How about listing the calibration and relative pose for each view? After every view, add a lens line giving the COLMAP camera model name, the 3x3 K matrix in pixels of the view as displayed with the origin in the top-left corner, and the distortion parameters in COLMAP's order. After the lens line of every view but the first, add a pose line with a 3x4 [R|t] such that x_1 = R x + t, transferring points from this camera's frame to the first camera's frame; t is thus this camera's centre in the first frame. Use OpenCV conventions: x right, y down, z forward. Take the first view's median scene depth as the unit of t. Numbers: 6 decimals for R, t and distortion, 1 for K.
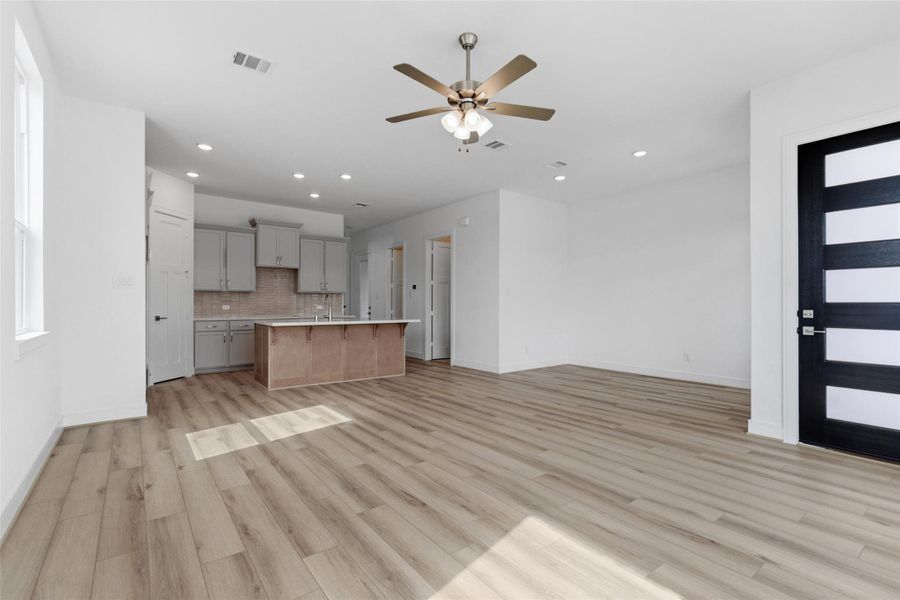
lens RADIAL K [[411.3, 0, 449.9], [0, 411.3, 302.6], [0, 0, 1]] dist [0.005776, -0.002240]
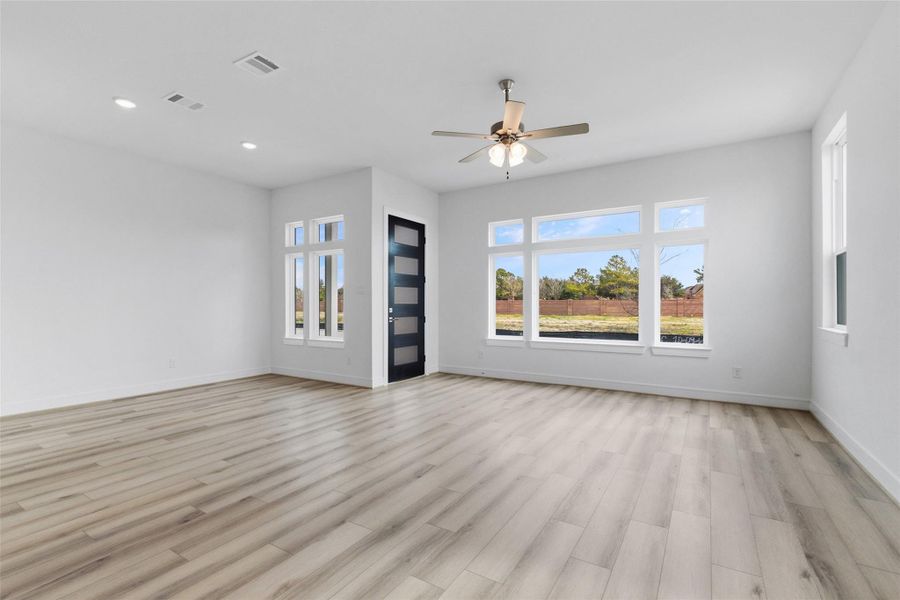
lens RADIAL K [[411.3, 0, 449.9], [0, 411.3, 302.6], [0, 0, 1]] dist [0.005776, -0.002240]
pose [[-0.349868, 0.003364, 0.936793, -0.897296], [-0.002247, 0.999988, -0.004430, 0.001150], [-0.936796, -0.003655, -0.349856, 1.378709]]
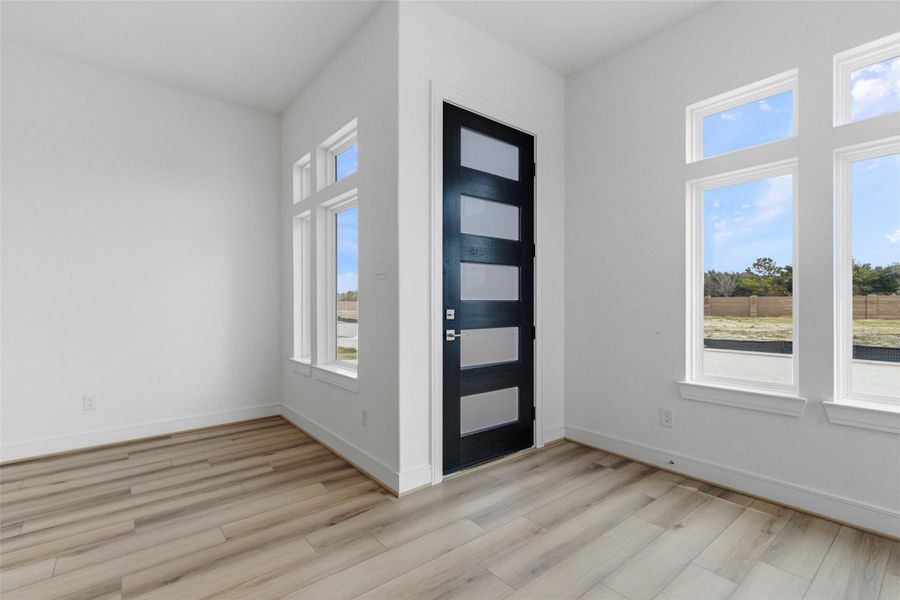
lens RADIAL K [[411.3, 0, 449.9], [0, 411.3, 302.6], [0, 0, 1]] dist [0.005776, -0.002240]
pose [[-0.027919, 0.000316, 0.999610, 0.058197], [-0.001833, 0.999998, -0.000367, 0.005041], [-0.999609, -0.001842, -0.027918, 1.017617]]
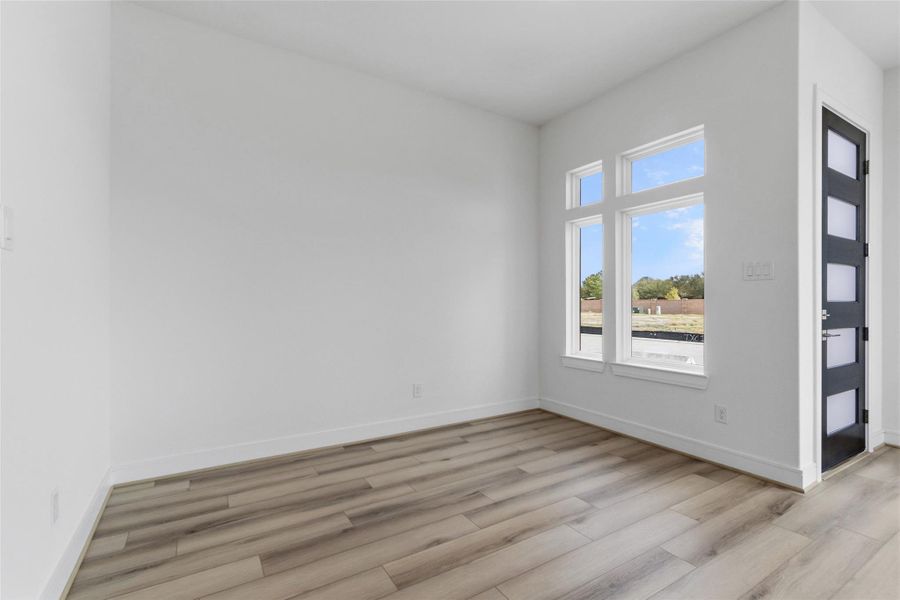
lens RADIAL K [[411.3, 0, 449.9], [0, 411.3, 302.6], [0, 0, 1]] dist [0.005776, -0.002240]
pose [[0.105844, -0.001565, 0.994382, -0.024203], [-0.005032, 0.999985, 0.002109, 0.005070], [-0.994370, -0.005227, 0.105834, 1.644296]]
